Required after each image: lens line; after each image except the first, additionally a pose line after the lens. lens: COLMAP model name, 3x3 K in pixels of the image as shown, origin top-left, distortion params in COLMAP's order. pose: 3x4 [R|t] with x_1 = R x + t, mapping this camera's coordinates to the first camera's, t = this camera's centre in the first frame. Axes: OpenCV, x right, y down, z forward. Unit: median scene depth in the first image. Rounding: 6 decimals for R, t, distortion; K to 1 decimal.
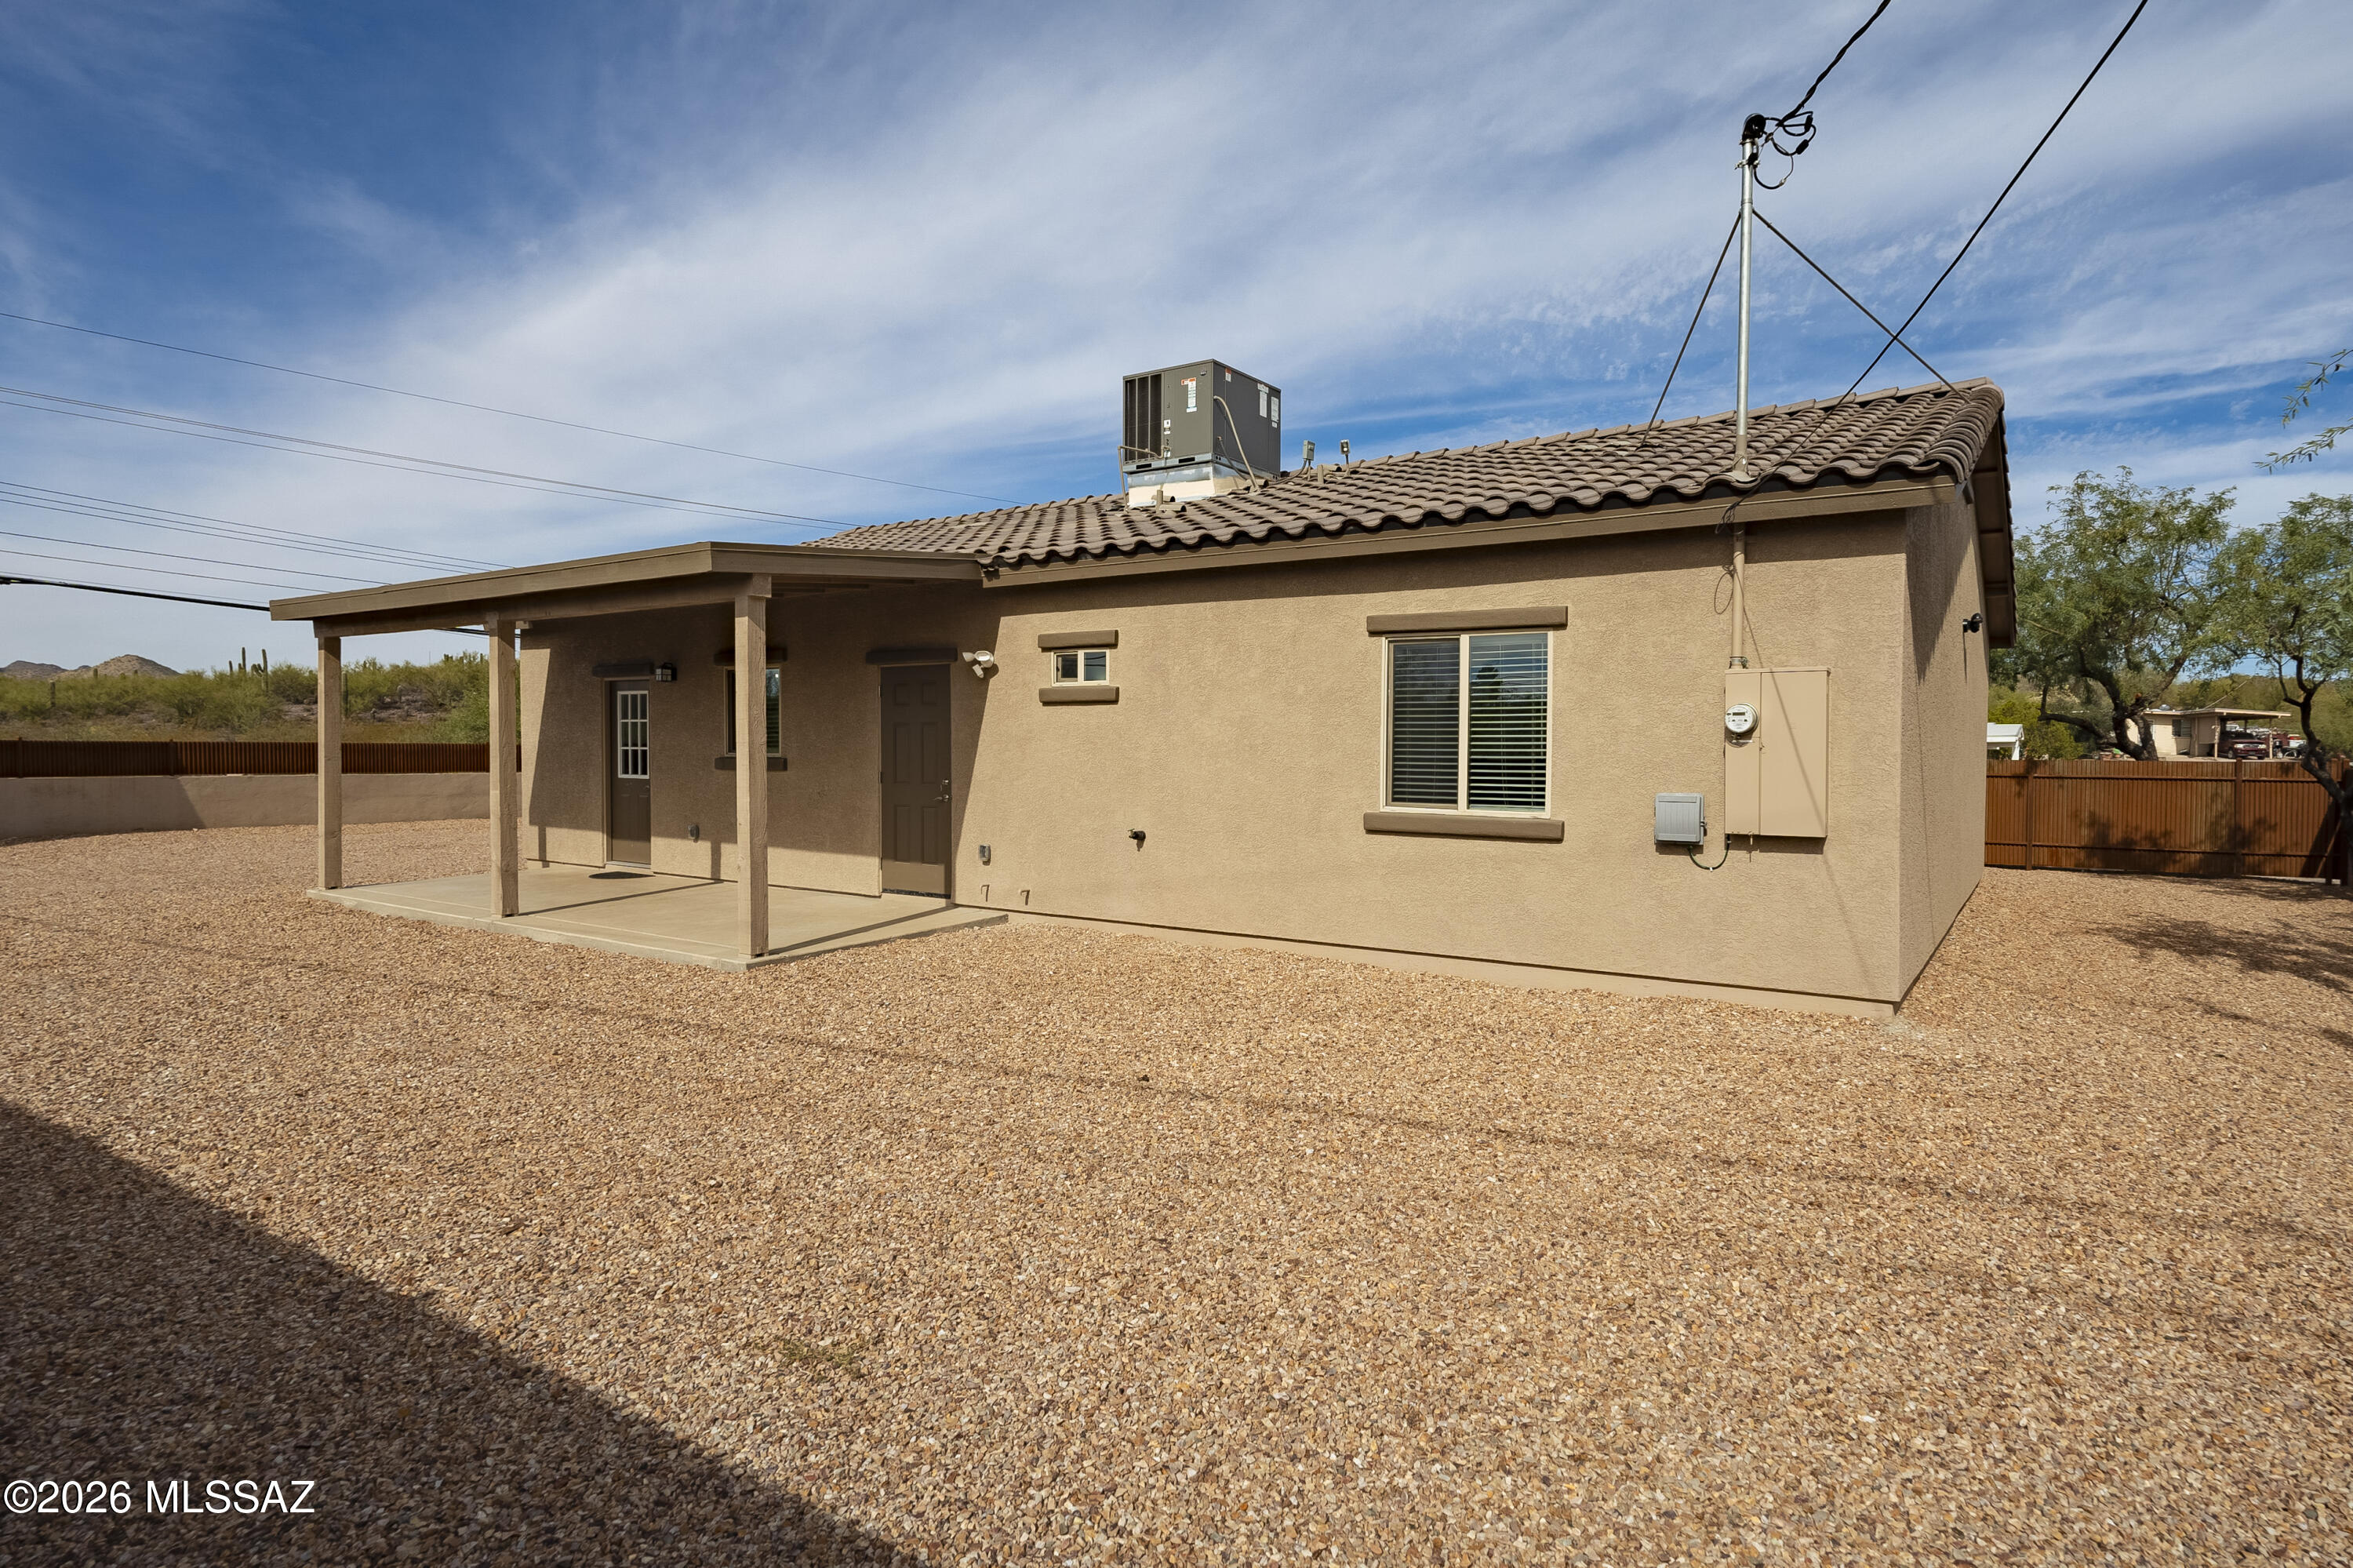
lens RADIAL K [[1222.4, 0, 1249.4], [0, 1222.4, 794.6], [0, 0, 1]] dist [0.011237, 0.000686]
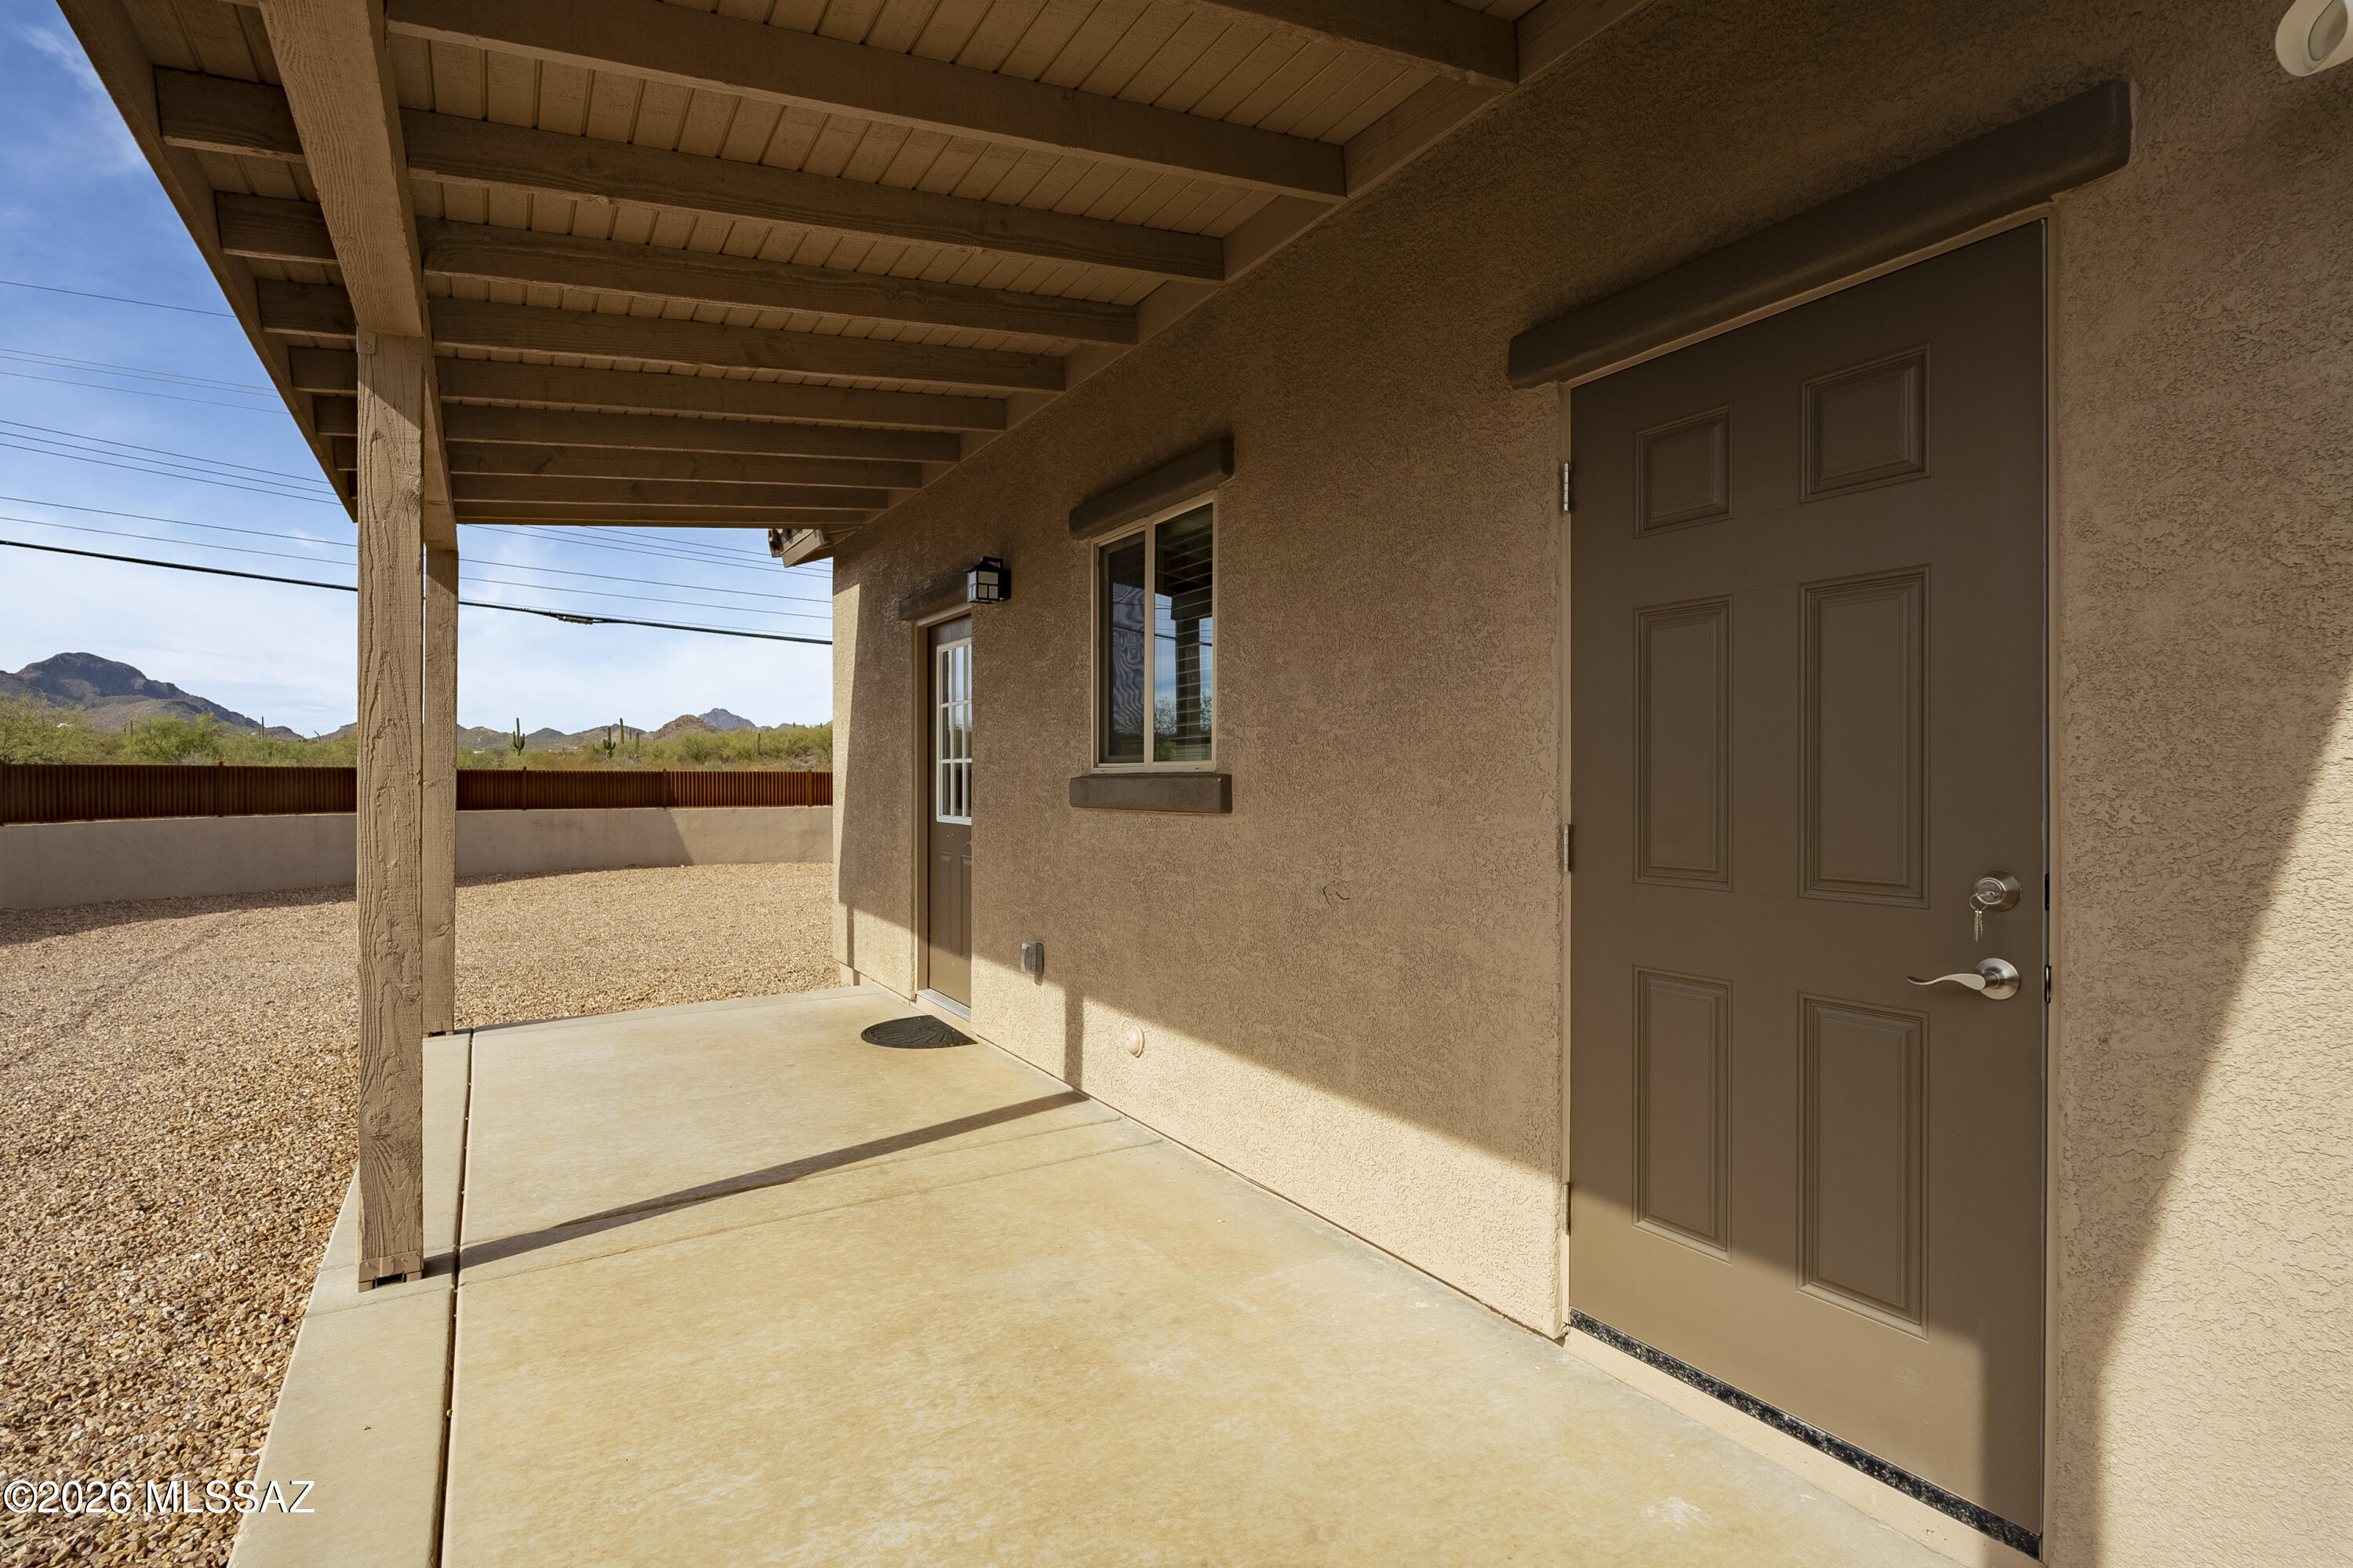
lens RADIAL K [[1179.1, 0, 1171.7], [0, 1179.1, 786.4], [0, 0, 1]] dist [0.001198, 0.000576]
pose [[0.893709, -0.004215, -0.448627, -0.273435], [-0.010206, 0.999506, -0.029722, -0.018645], [0.448531, 0.031141, 0.893225, 0.777002]]
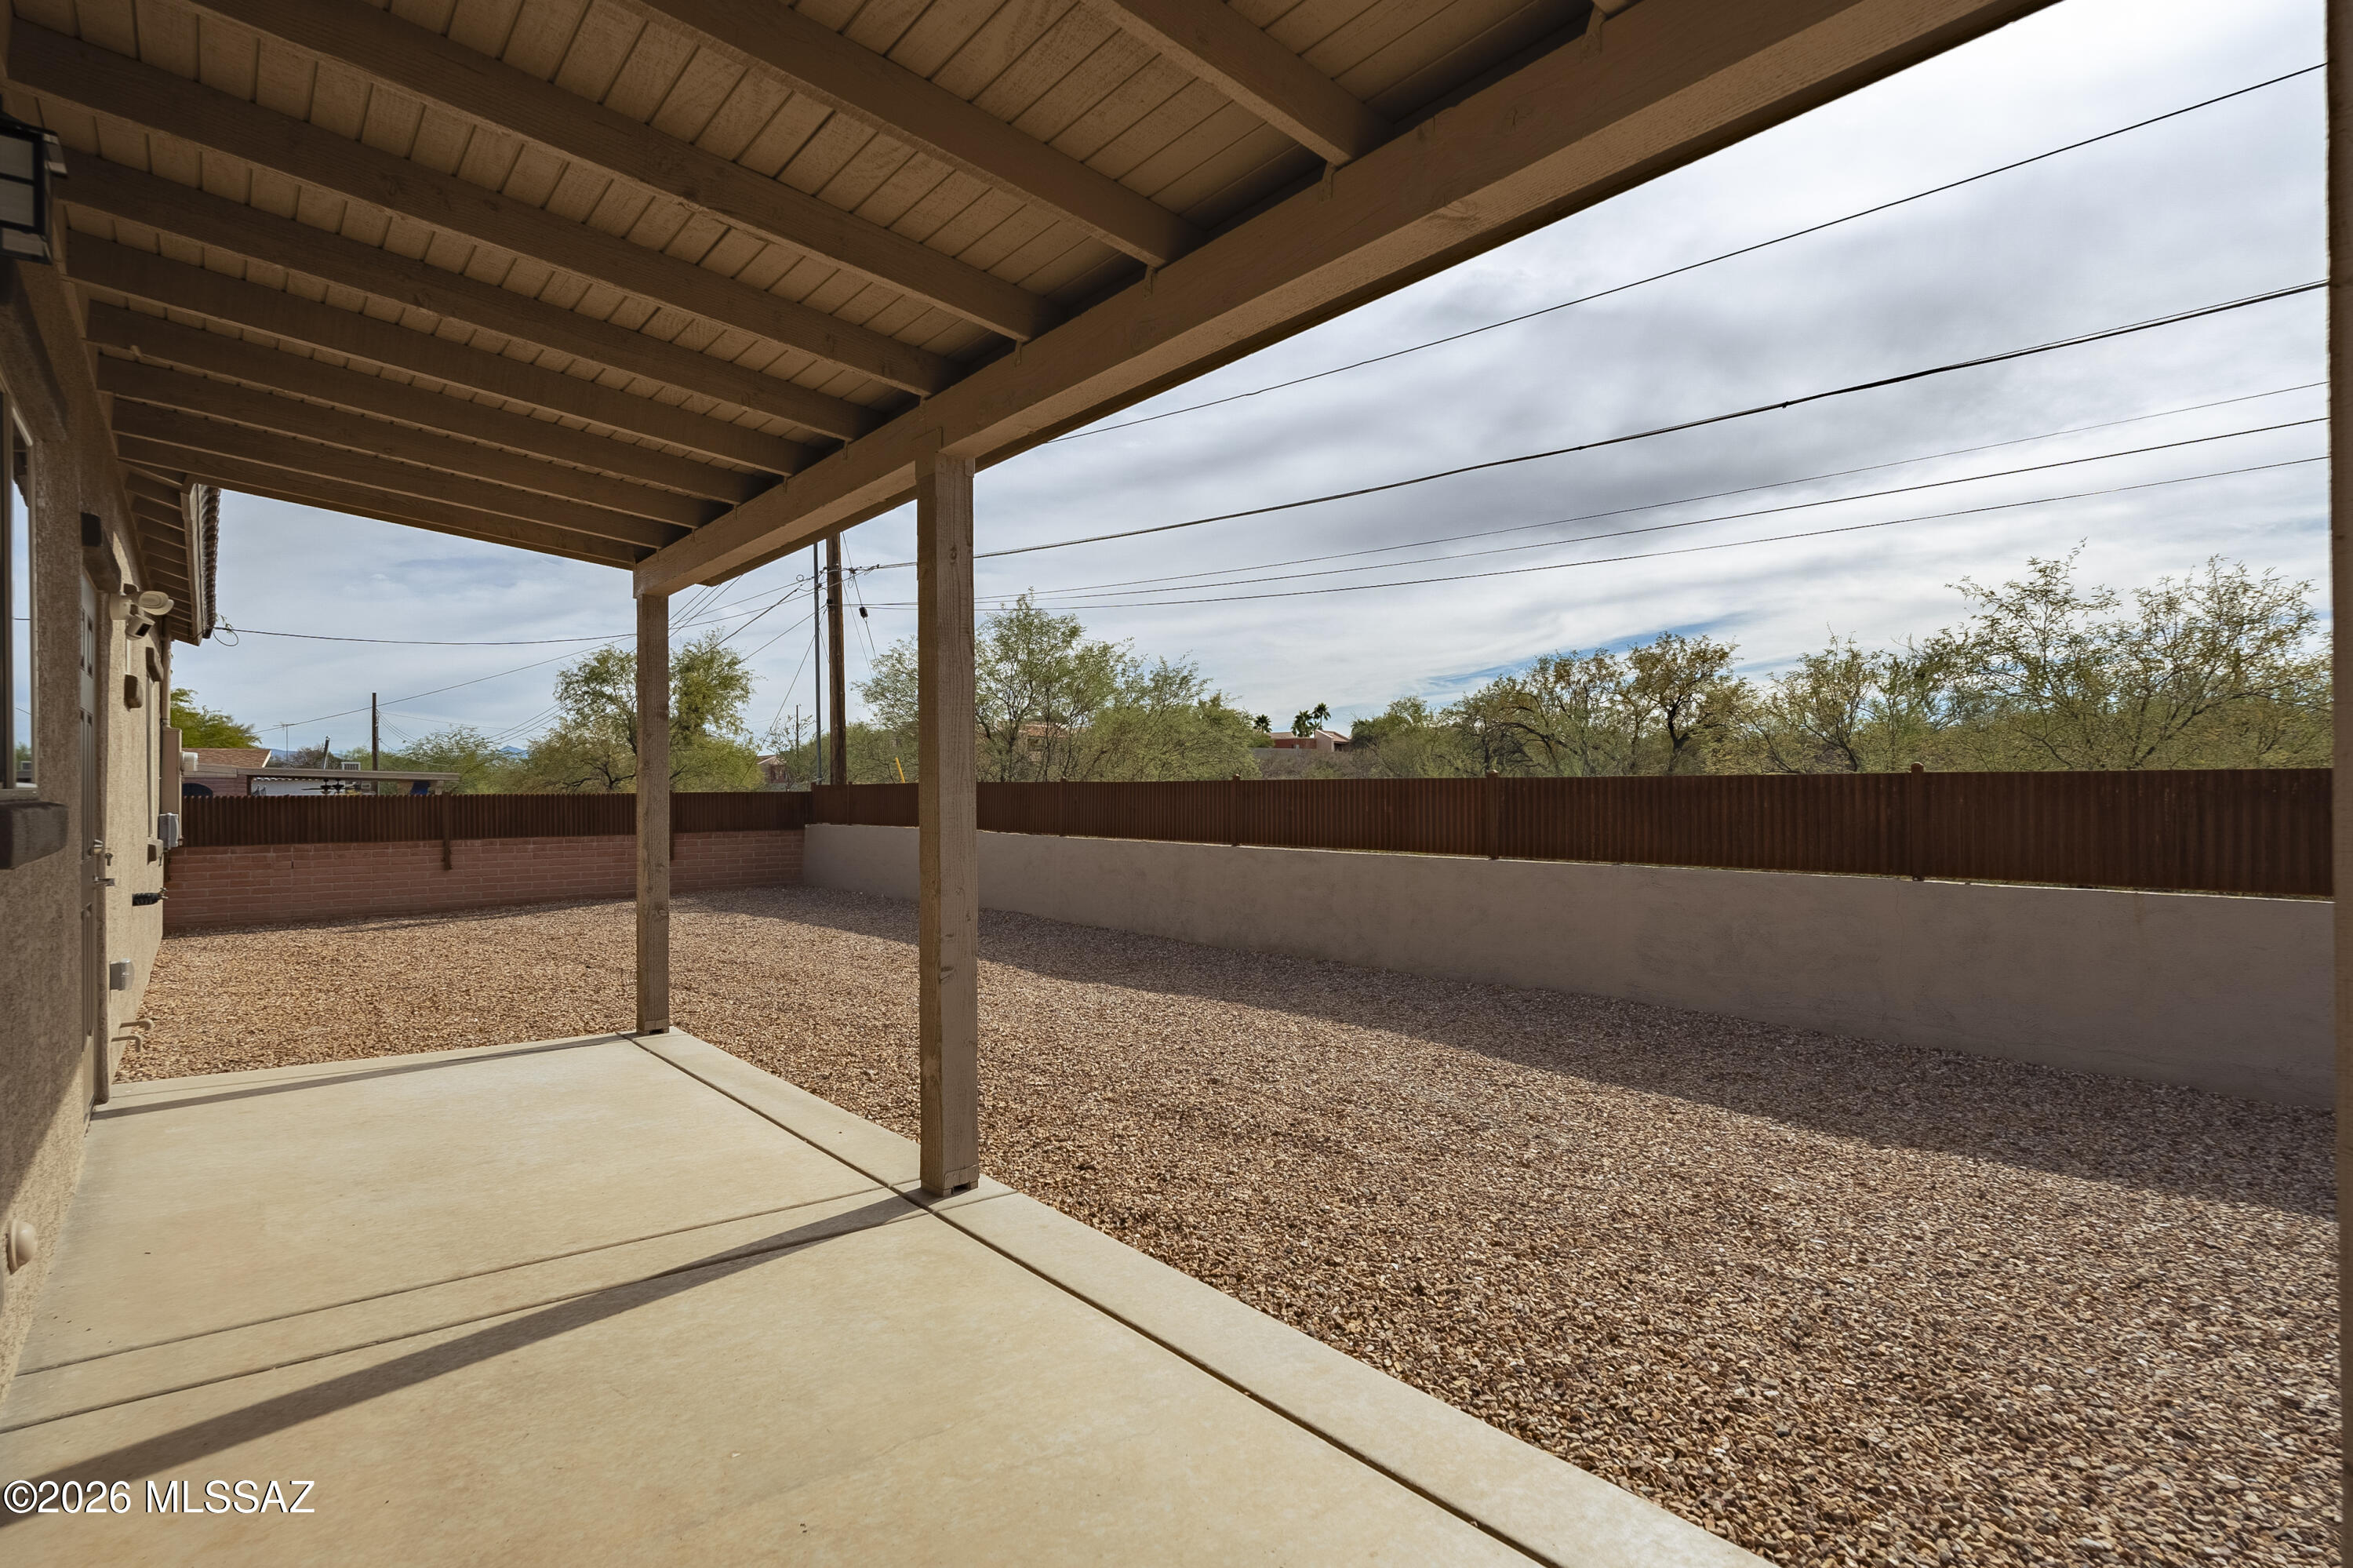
lens RADIAL K [[1063.0, 0, 1180.2], [0, 1063.0, 781.8], [0, 0, 1]] dist [-0.003076, -0.000239]
pose [[-0.967915, -0.000256, 0.251276, -0.697921], [0.007245, 0.999555, 0.028927, -0.041916], [-0.251172, 0.029819, -0.967483, 1.223339]]
